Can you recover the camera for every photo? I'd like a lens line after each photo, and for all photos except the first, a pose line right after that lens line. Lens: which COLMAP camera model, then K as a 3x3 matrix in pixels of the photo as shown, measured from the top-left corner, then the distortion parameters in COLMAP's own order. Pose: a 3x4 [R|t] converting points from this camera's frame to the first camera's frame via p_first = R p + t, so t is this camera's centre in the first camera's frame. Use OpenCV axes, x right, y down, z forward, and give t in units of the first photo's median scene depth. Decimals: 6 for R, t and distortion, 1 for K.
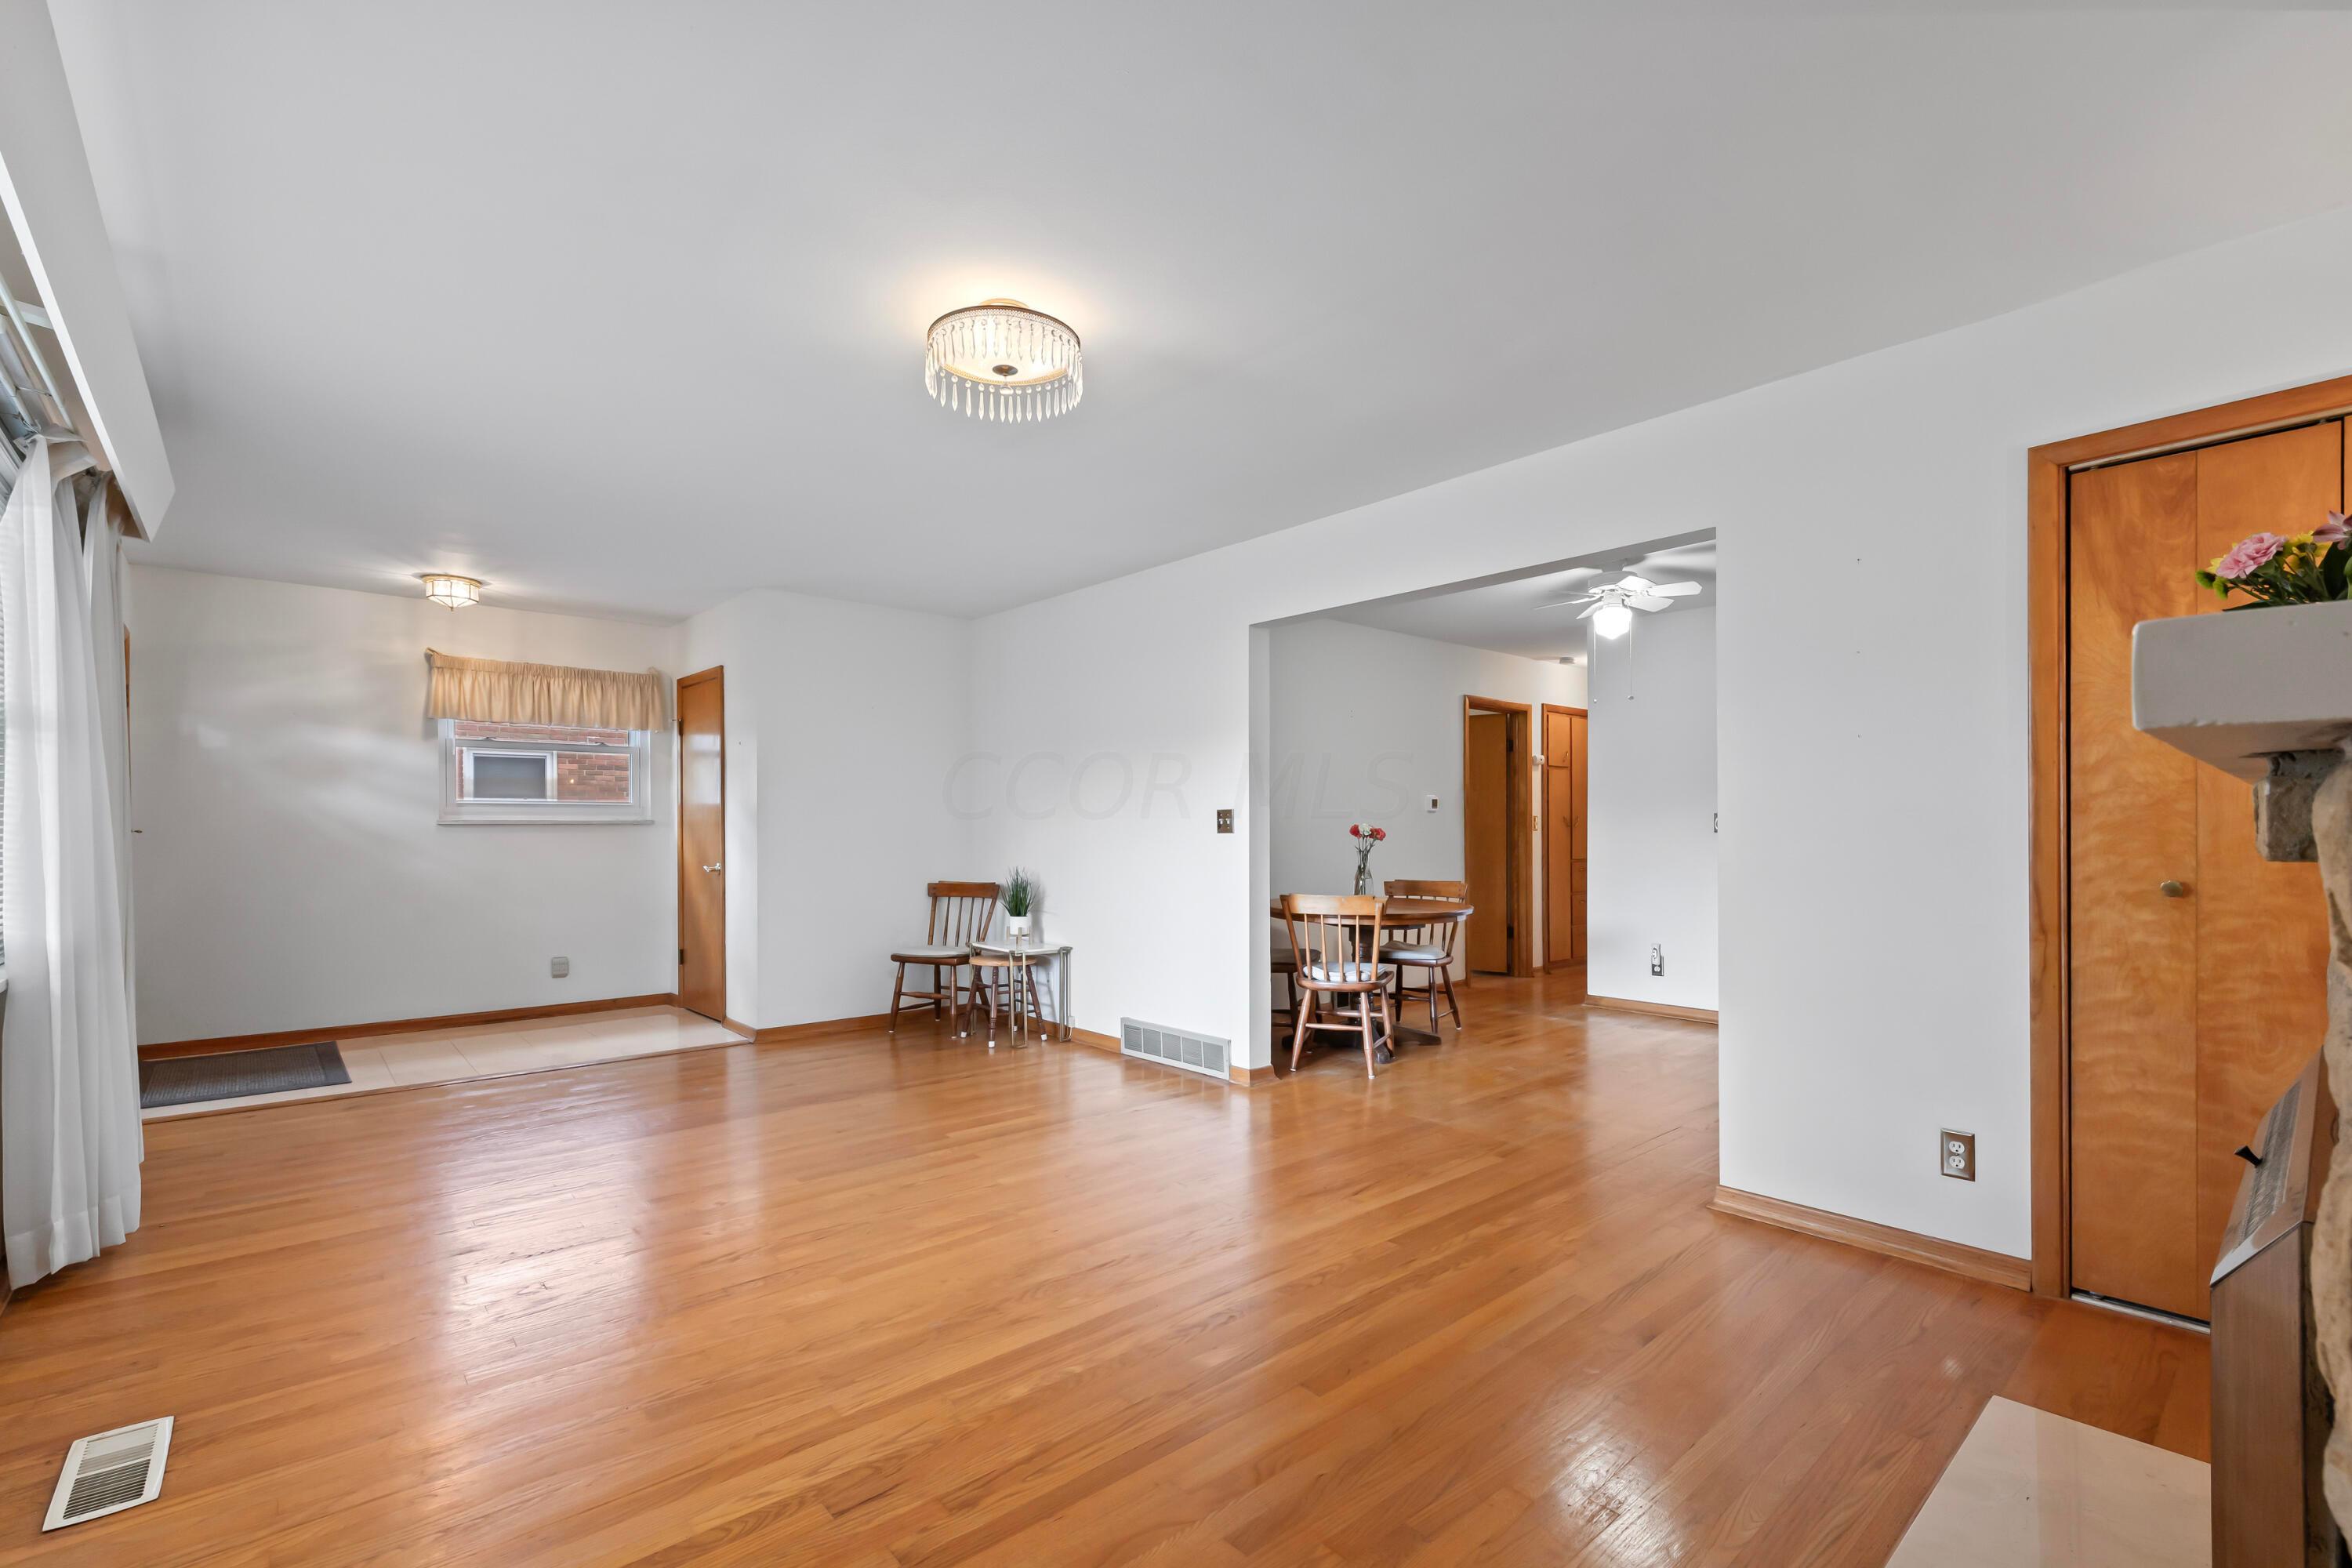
lens RADIAL K [[1032.9, 0, 1184.9], [0, 1032.9, 812.6], [0, 0, 1]] dist [0.001070, -0.000292]
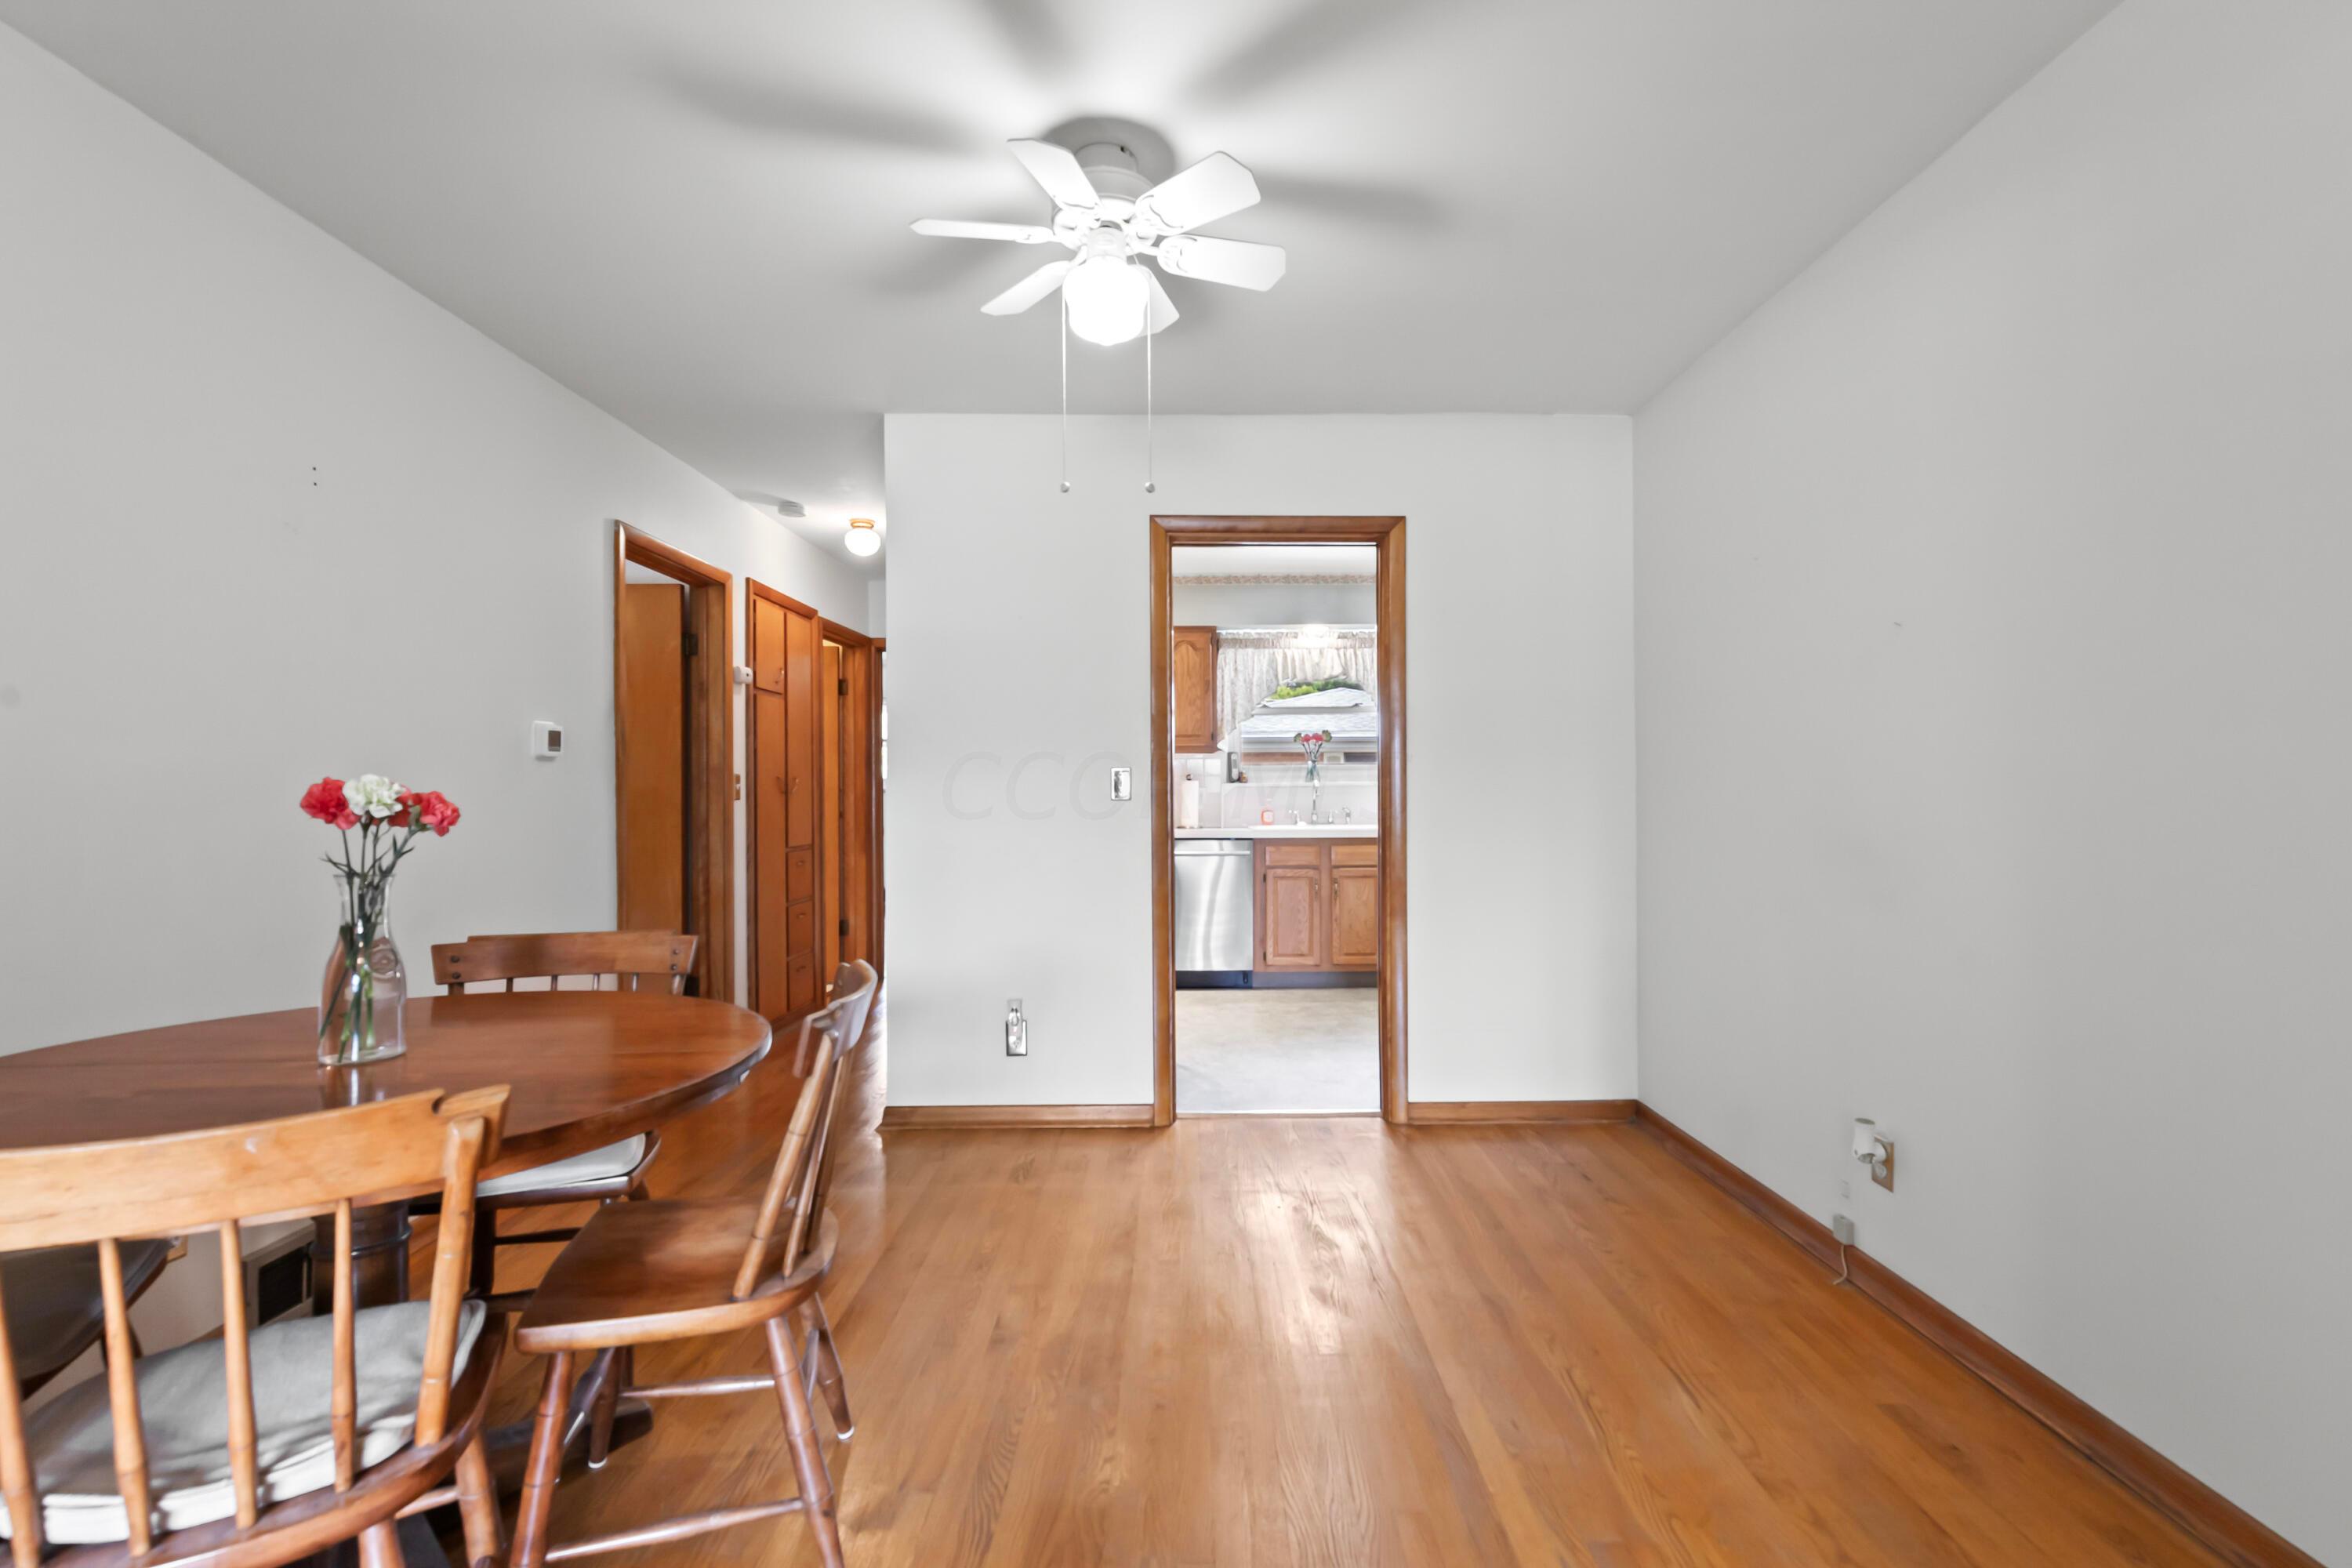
lens RADIAL K [[1032.9, 0, 1184.9], [0, 1032.9, 812.6], [0, 0, 1]] dist [0.001070, -0.000292]
pose [[0.653584, -0.009166, 0.756799, 0.078747], [-0.012477, 0.999660, 0.022883, 0.008493], [-0.756751, -0.024399, 0.653247, 0.482185]]
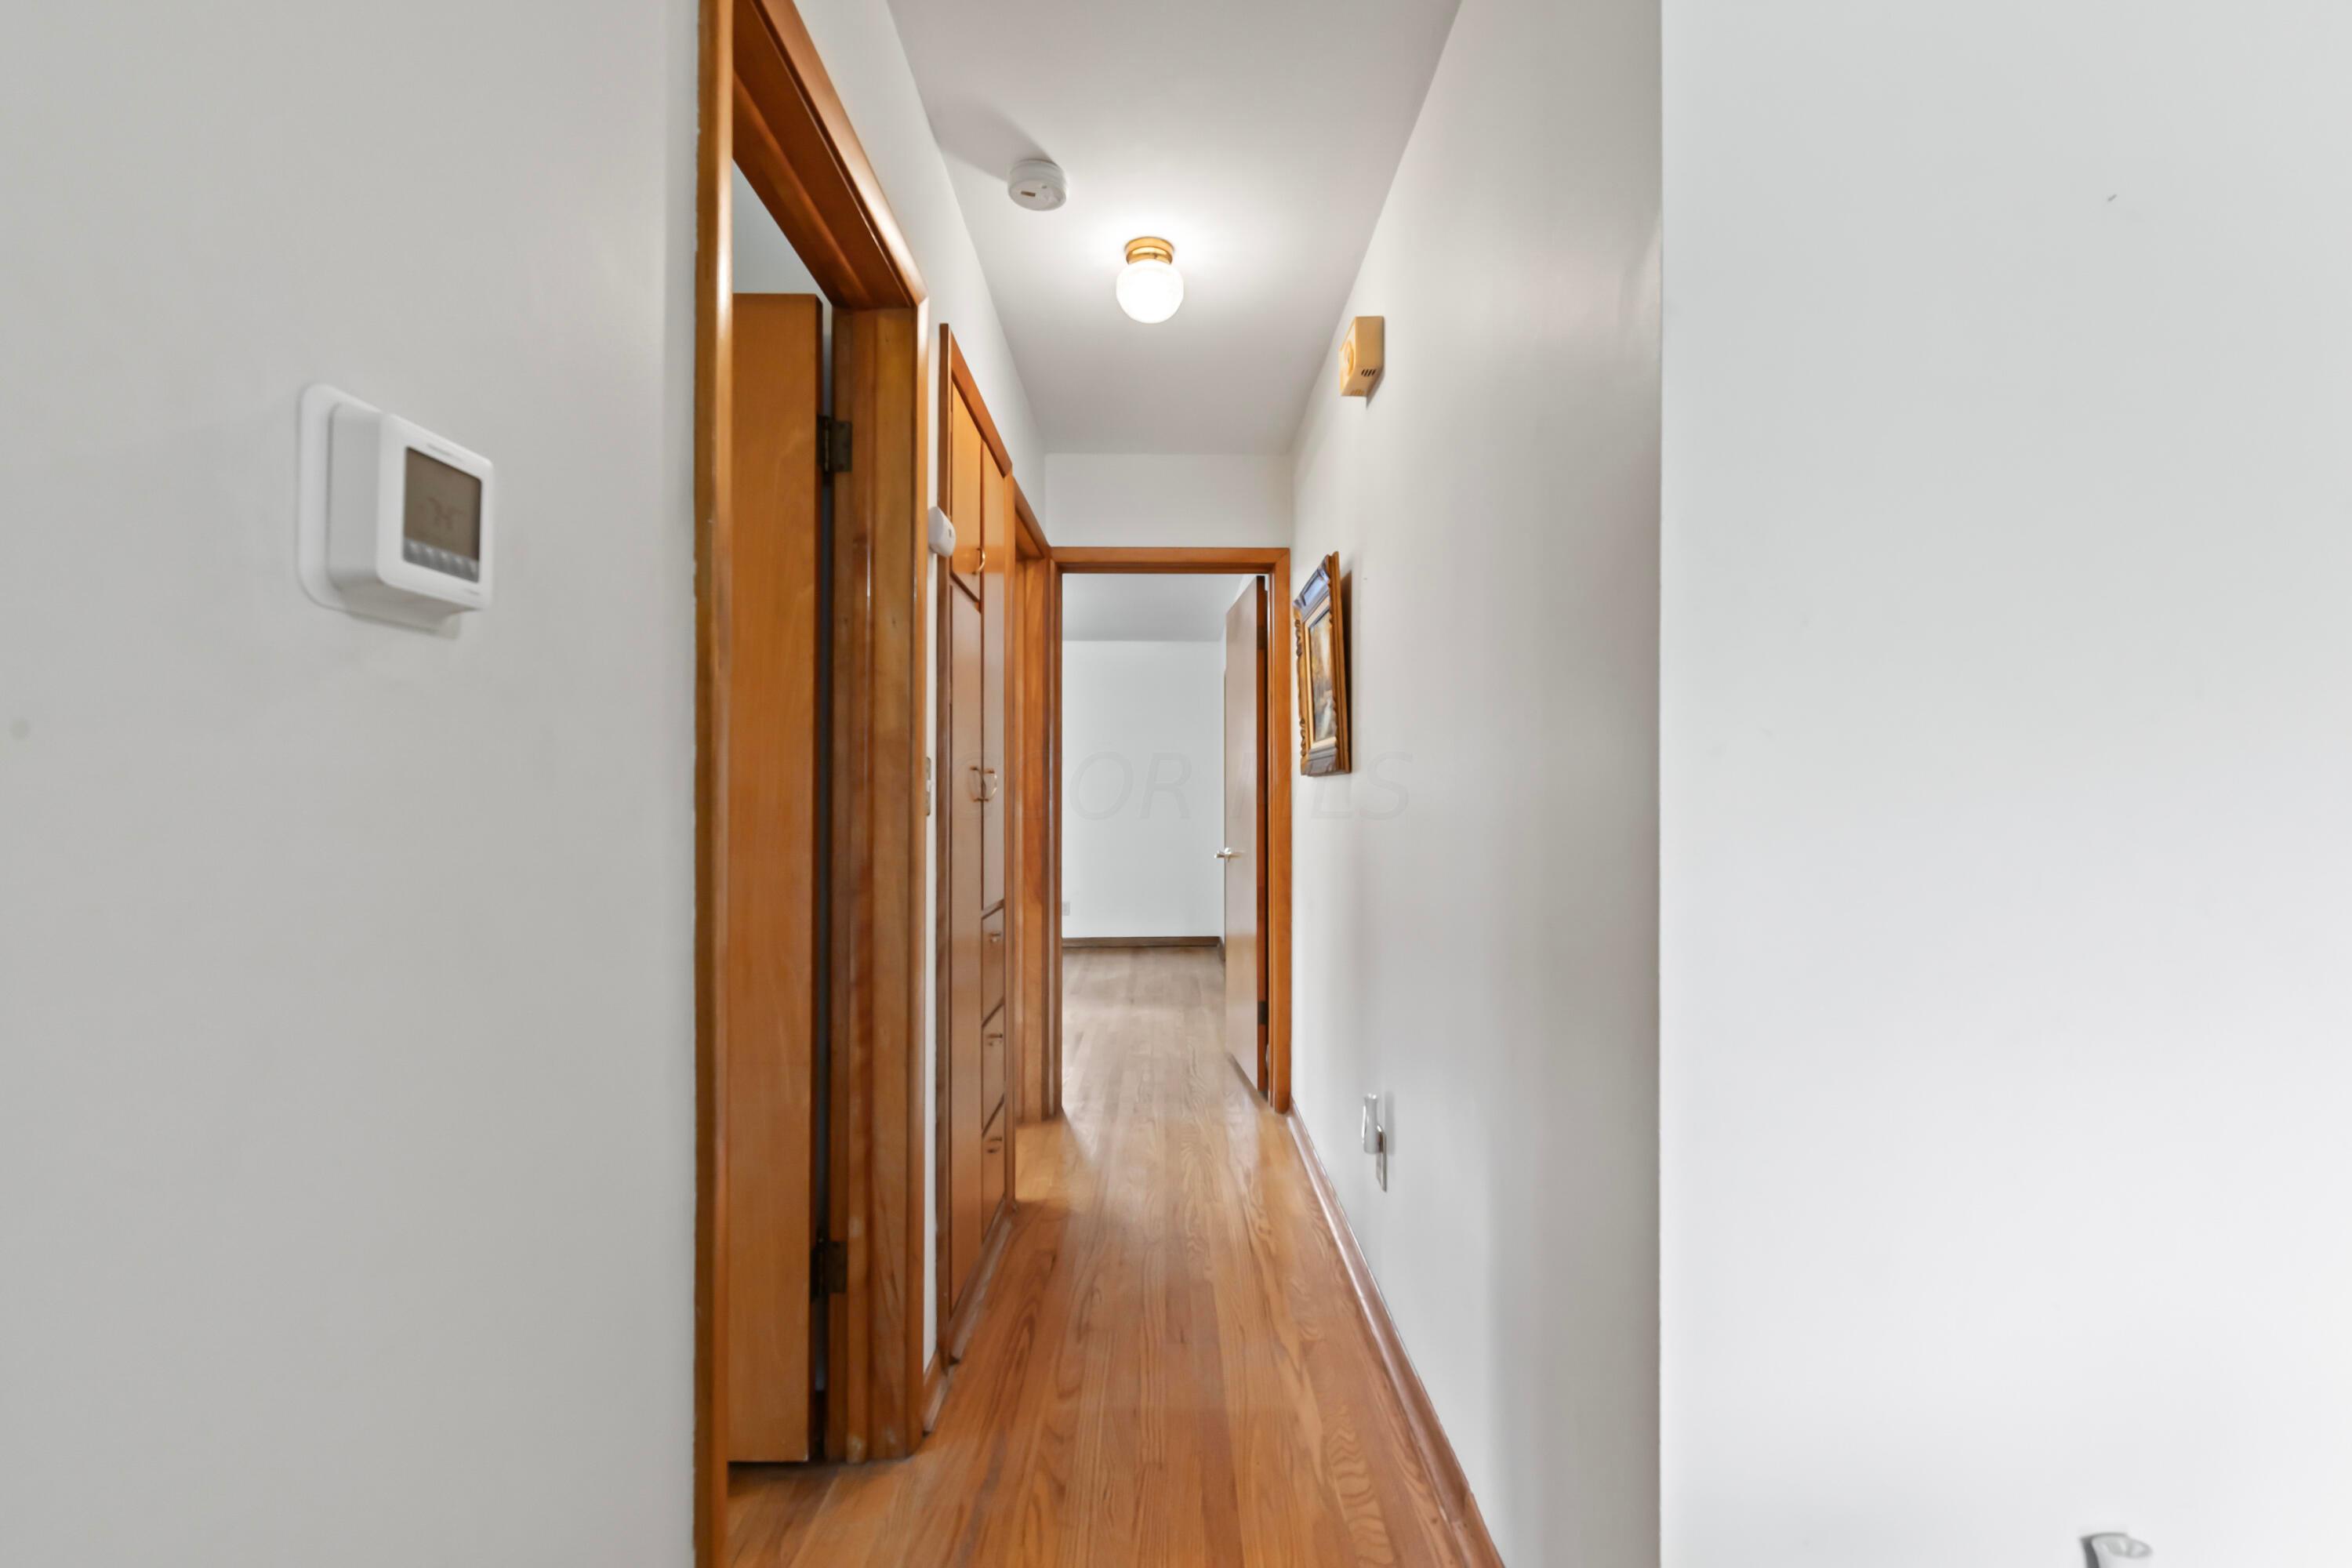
lens RADIAL K [[1032.9, 0, 1184.9], [0, 1032.9, 812.6], [0, 0, 1]] dist [0.001070, -0.000292]
pose [[0.637837, 0.002114, 0.770168, 0.205642], [-0.019760, 0.999712, 0.013621, 0.012384], [-0.769918, -0.023907, 0.637695, 0.860958]]
